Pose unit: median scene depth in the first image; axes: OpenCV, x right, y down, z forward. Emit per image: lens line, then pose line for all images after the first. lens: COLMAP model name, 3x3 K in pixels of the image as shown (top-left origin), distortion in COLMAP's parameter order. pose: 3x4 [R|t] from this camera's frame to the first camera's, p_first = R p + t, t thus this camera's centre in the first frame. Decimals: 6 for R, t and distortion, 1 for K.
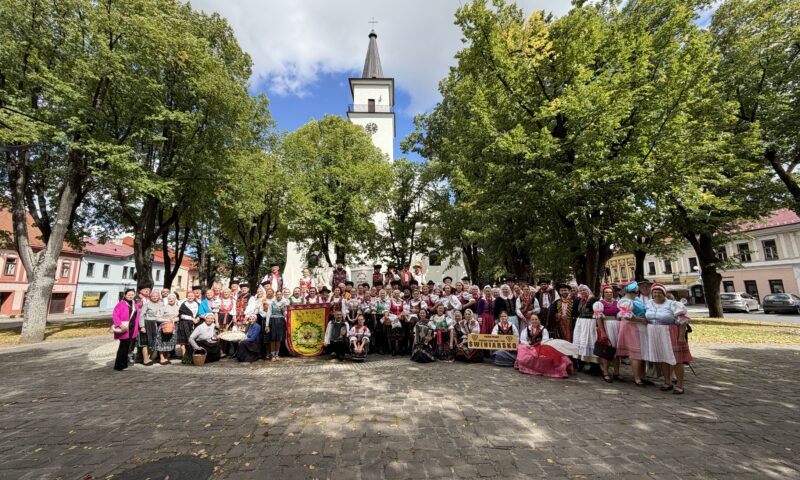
lens RADIAL K [[319.1, 0, 400.0], [0, 319.1, 240.0], [0, 0, 1]] dist [0.000708, 0.000060]
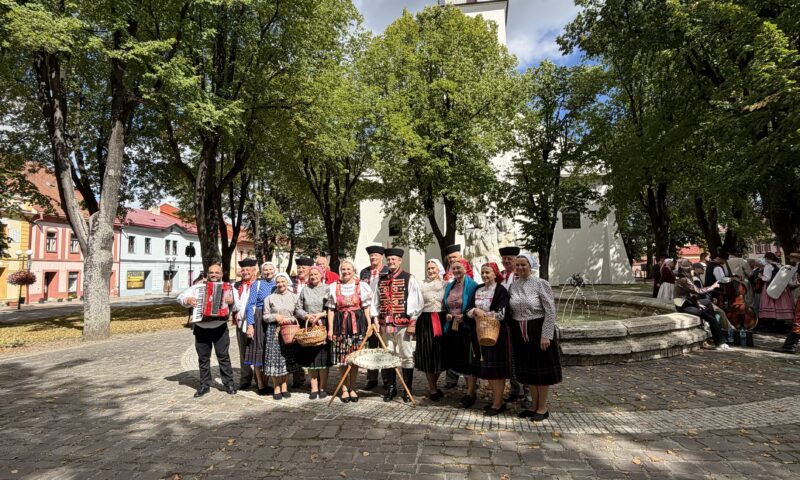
lens RADIAL K [[425.3, 0, 403.5], [0, 425.3, 237.9], [0, 0, 1]] dist [-0.001006, -0.000336]
pose [[0.982110, -0.021493, -0.187077, -0.104283], [0.038224, 0.995536, 0.086294, 0.012664], [0.184387, -0.091901, 0.978548, 0.074723]]
